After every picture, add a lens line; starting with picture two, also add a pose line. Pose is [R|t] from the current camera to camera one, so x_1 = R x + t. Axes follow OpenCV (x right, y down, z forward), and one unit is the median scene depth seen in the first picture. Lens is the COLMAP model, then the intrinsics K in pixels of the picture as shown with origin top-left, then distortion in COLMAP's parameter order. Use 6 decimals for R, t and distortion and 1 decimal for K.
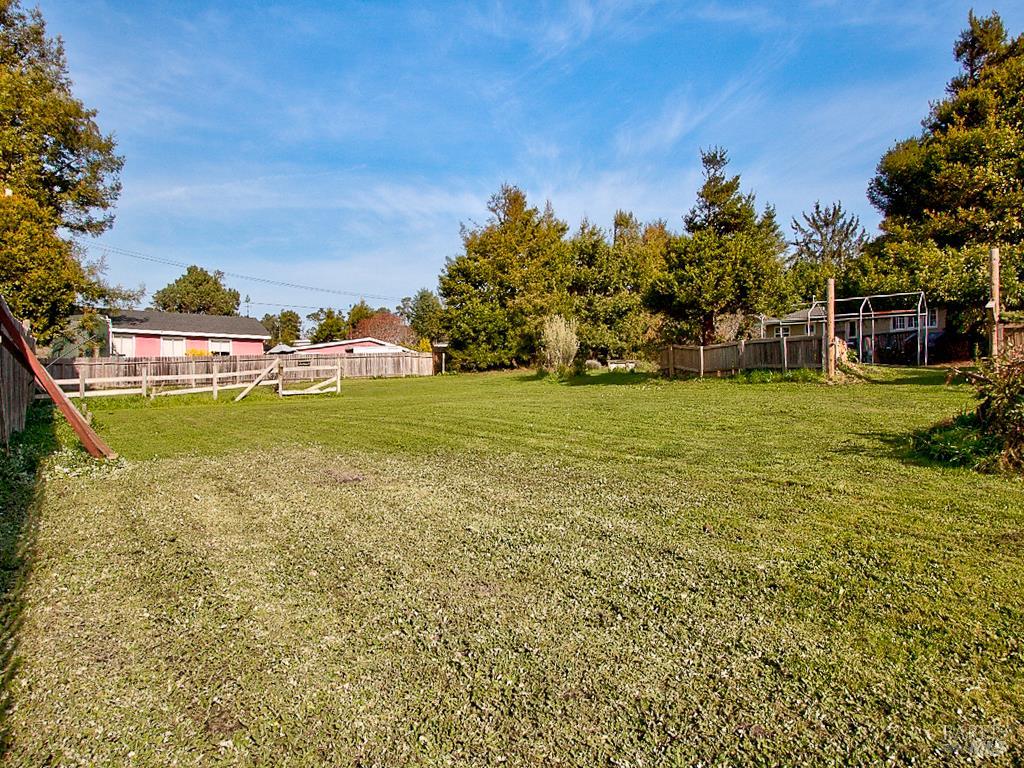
lens RADIAL K [[604.4, 0, 504.3], [0, 604.4, 380.7], [0, 0, 1]] dist [0.006995, 0.027223]
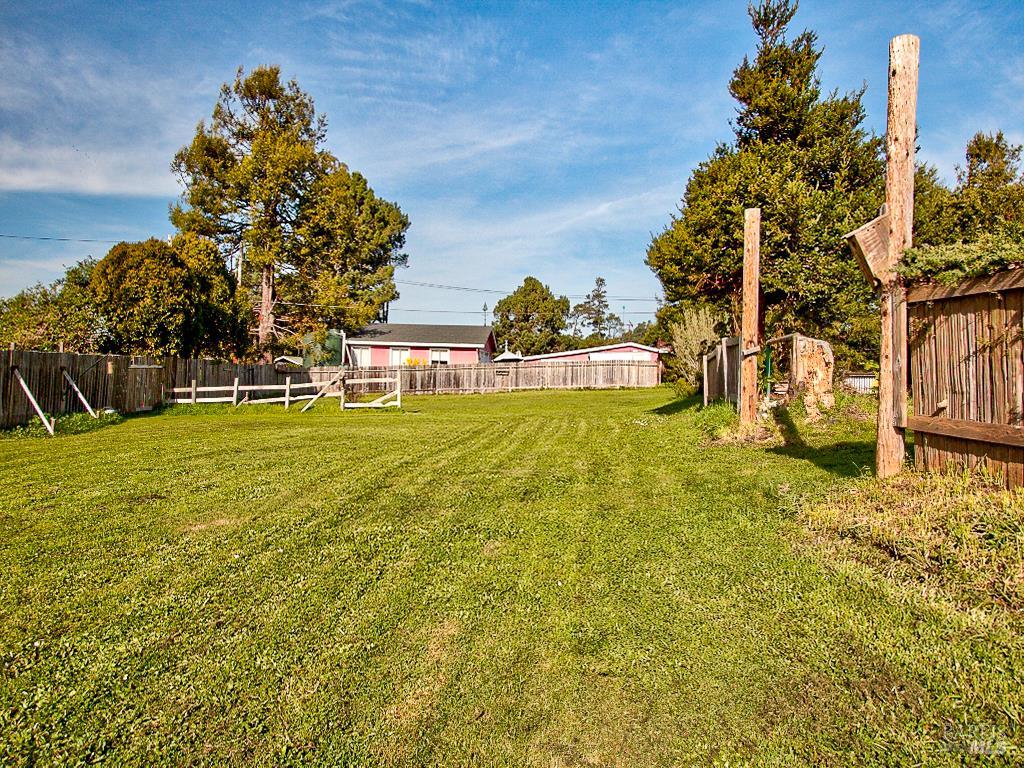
lens RADIAL K [[631.1, 0, 508.1], [0, 631.1, 377.1], [0, 0, 1]] dist [-0.006801, -0.003083]
pose [[0.784244, 0.013595, -0.620304, 0.290488], [-0.021718, 0.999749, -0.005546, -0.016104], [0.620072, 0.017821, 0.784342, 0.229337]]
